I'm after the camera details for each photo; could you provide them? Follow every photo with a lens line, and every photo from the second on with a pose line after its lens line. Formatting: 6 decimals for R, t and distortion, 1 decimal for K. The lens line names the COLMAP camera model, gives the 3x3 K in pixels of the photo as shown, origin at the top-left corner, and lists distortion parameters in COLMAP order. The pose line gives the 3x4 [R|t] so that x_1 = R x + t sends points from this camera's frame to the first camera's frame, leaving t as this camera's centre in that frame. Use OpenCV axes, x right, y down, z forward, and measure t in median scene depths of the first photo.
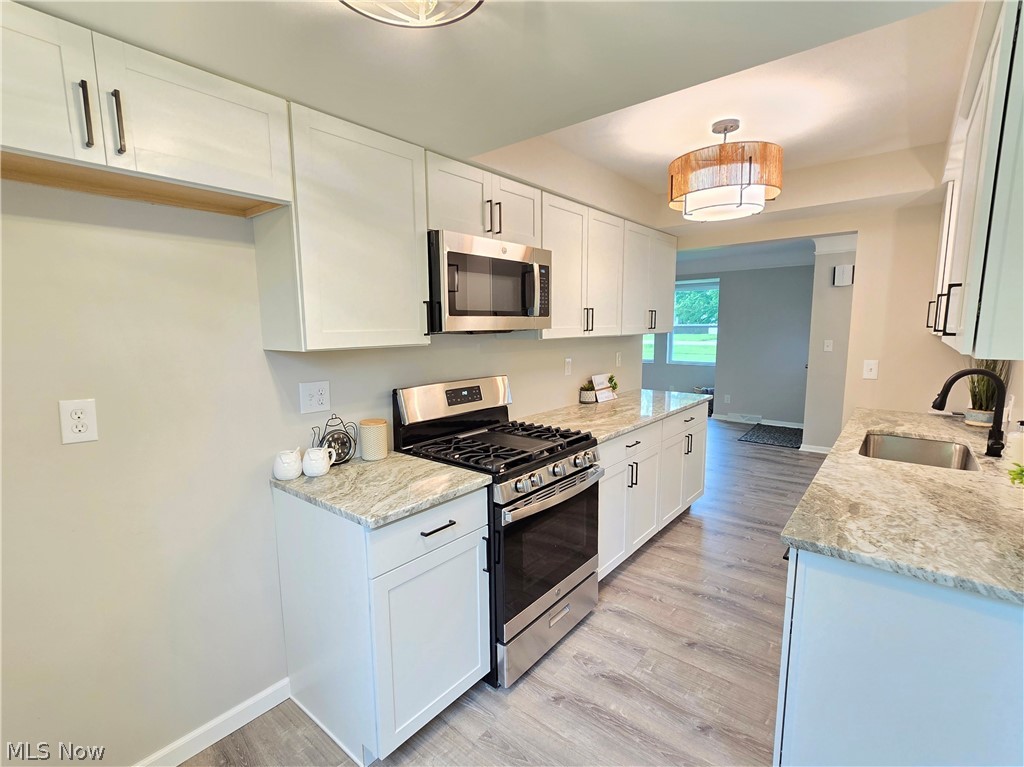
lens RADIAL K [[479.0, 0, 511.5], [0, 479.0, 388.8], [0, 0, 1]] dist [-0.004391, -0.000330]
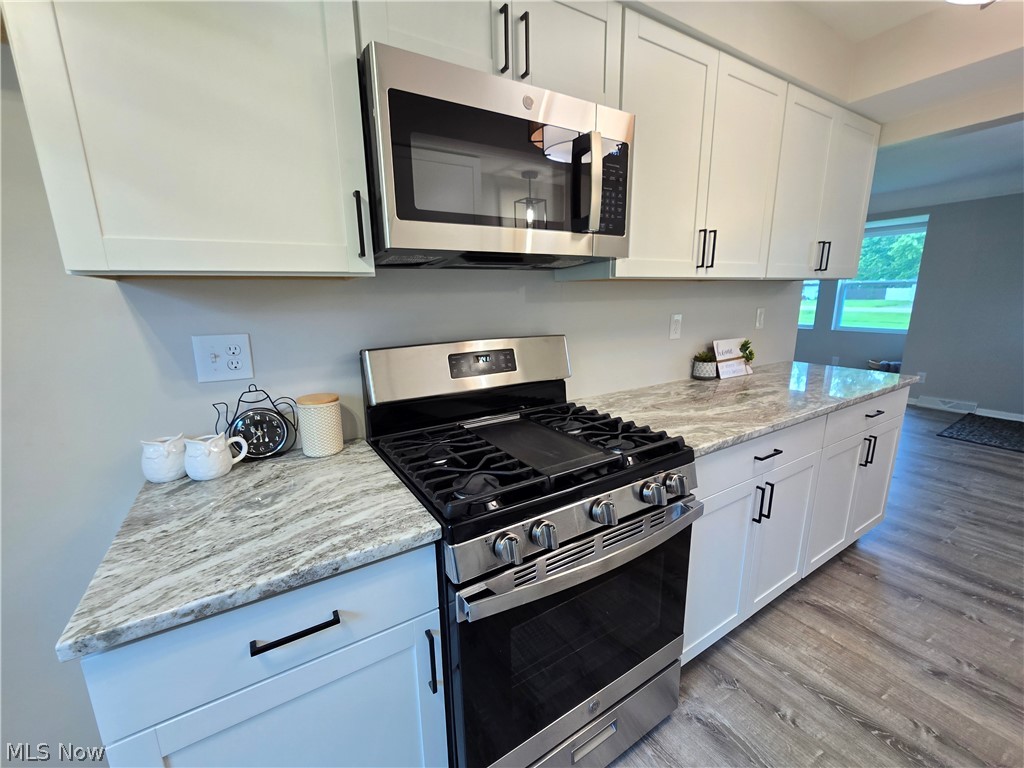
lens RADIAL K [[422.4, 0, 511.0], [0, 422.4, 388.1], [0, 0, 1]] dist [-0.006599, 0.002271]
pose [[0.947248, 0.064832, -0.313876, 0.129746], [-0.036108, 0.994679, 0.096483, -0.009852], [0.318461, -0.080060, 0.944549, 0.481369]]
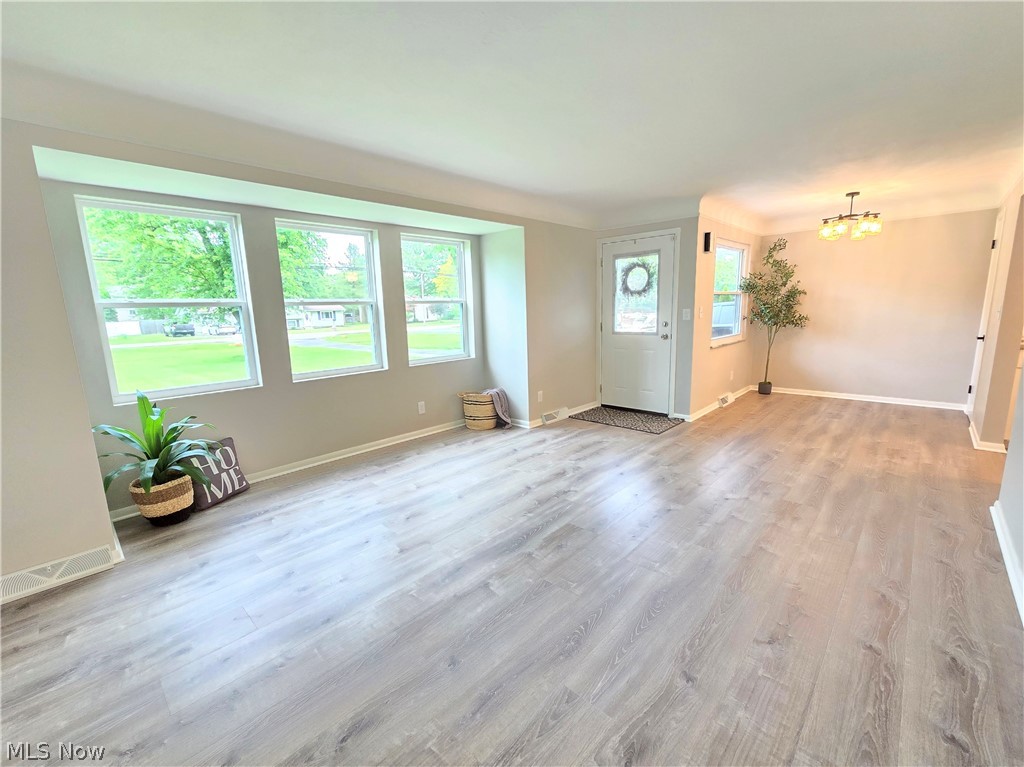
lens RADIAL K [[433.3, 0, 512.6], [0, 433.3, 387.8], [0, 0, 1]] dist [-0.002101, 0.000376]
pose [[0.071298, -0.171775, 0.982553, -0.668870], [0.160924, 0.974136, 0.158627, -0.331418], [-0.984388, 0.146807, 0.097097, 3.059498]]
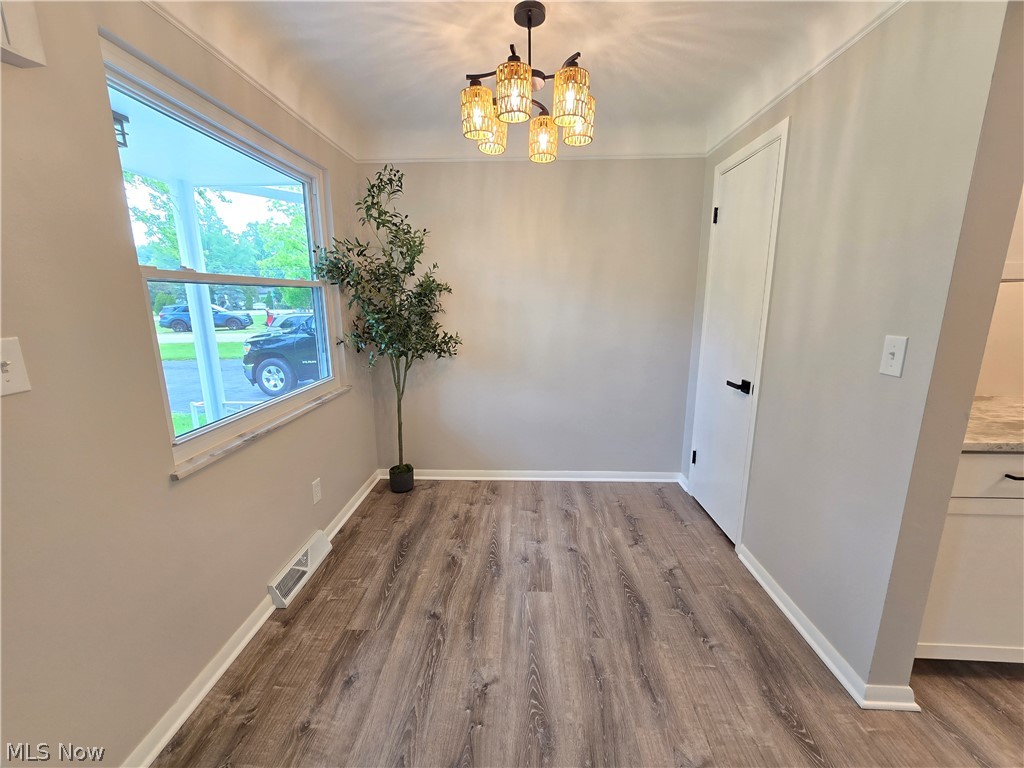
lens RADIAL K [[422.4, 0, 511.0], [0, 422.4, 388.1], [0, 0, 1]] dist [-0.006599, 0.002271]
pose [[-0.605236, -0.154686, 0.780872, 0.925305], [0.116876, 0.953041, 0.279379, -0.243448], [-0.787419, 0.260356, -0.558736, 2.157067]]
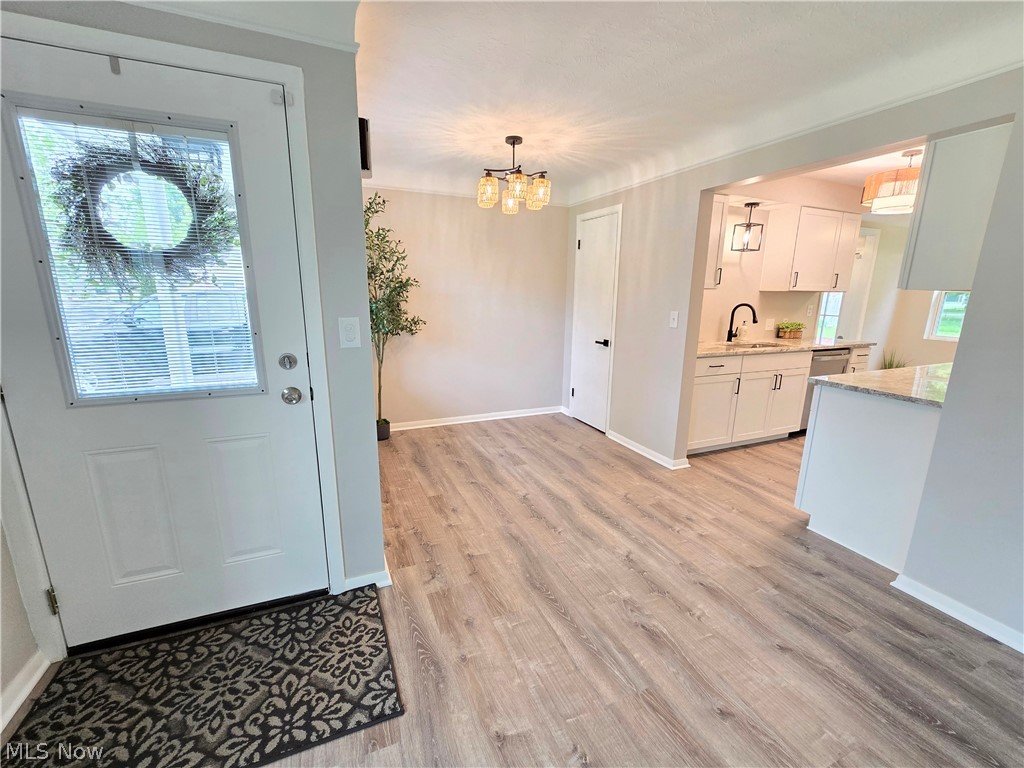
lens RADIAL K [[433.3, 0, 512.6], [0, 433.3, 388.3], [0, 0, 1]] dist [-0.002101, 0.000376]
pose [[-0.890661, -0.102700, 0.442917, 0.881254], [0.056259, 0.941775, 0.331503, -0.356643], [-0.451174, 0.320174, -0.833025, 2.934127]]
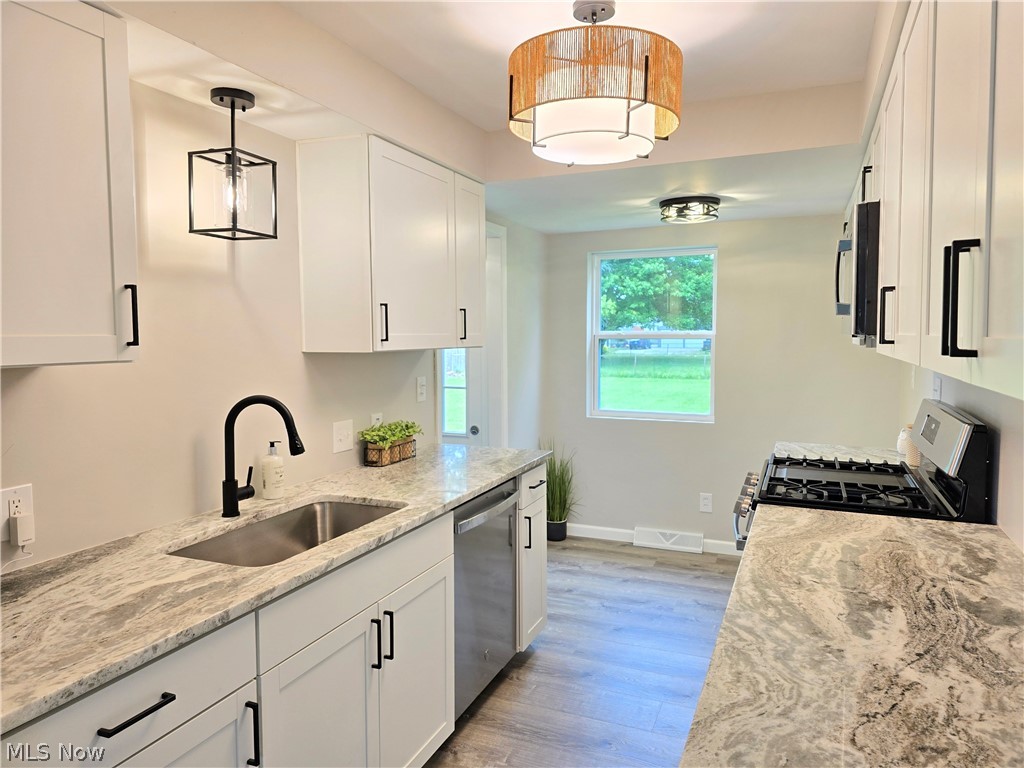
lens RADIAL K [[685.8, 0, 516.1], [0, 685.8, 374.5], [0, 0, 1]] dist [0.059120, -0.054358]
pose [[-0.958409, 0.031408, -0.283666, 0.787165], [-0.024541, 0.981175, 0.191554, -0.250847], [0.284342, 0.190549, -0.939596, 1.841824]]
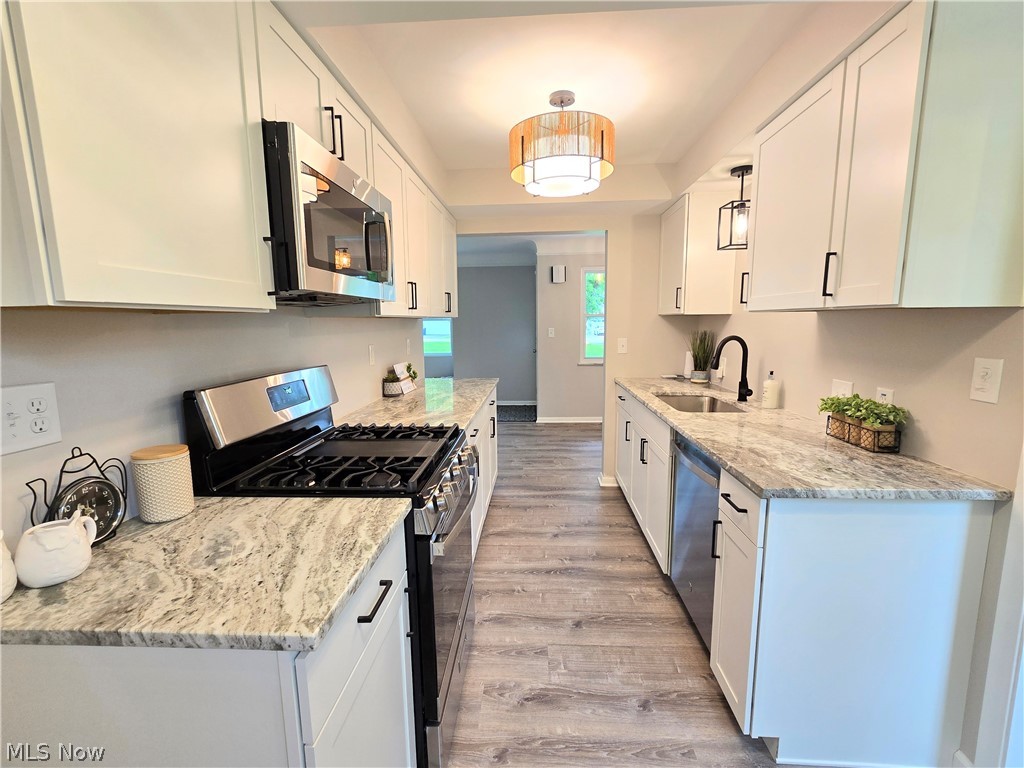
lens RADIAL K [[459.6, 0, 510.8], [0, 459.6, 388.3], [0, 0, 1]] dist [-0.007915, 0.000787]
pose [[0.807215, -0.083966, 0.584255, -0.237785], [0.081441, 0.996207, 0.030649, 0.011623], [-0.584612, 0.022842, 0.810991, 0.296143]]
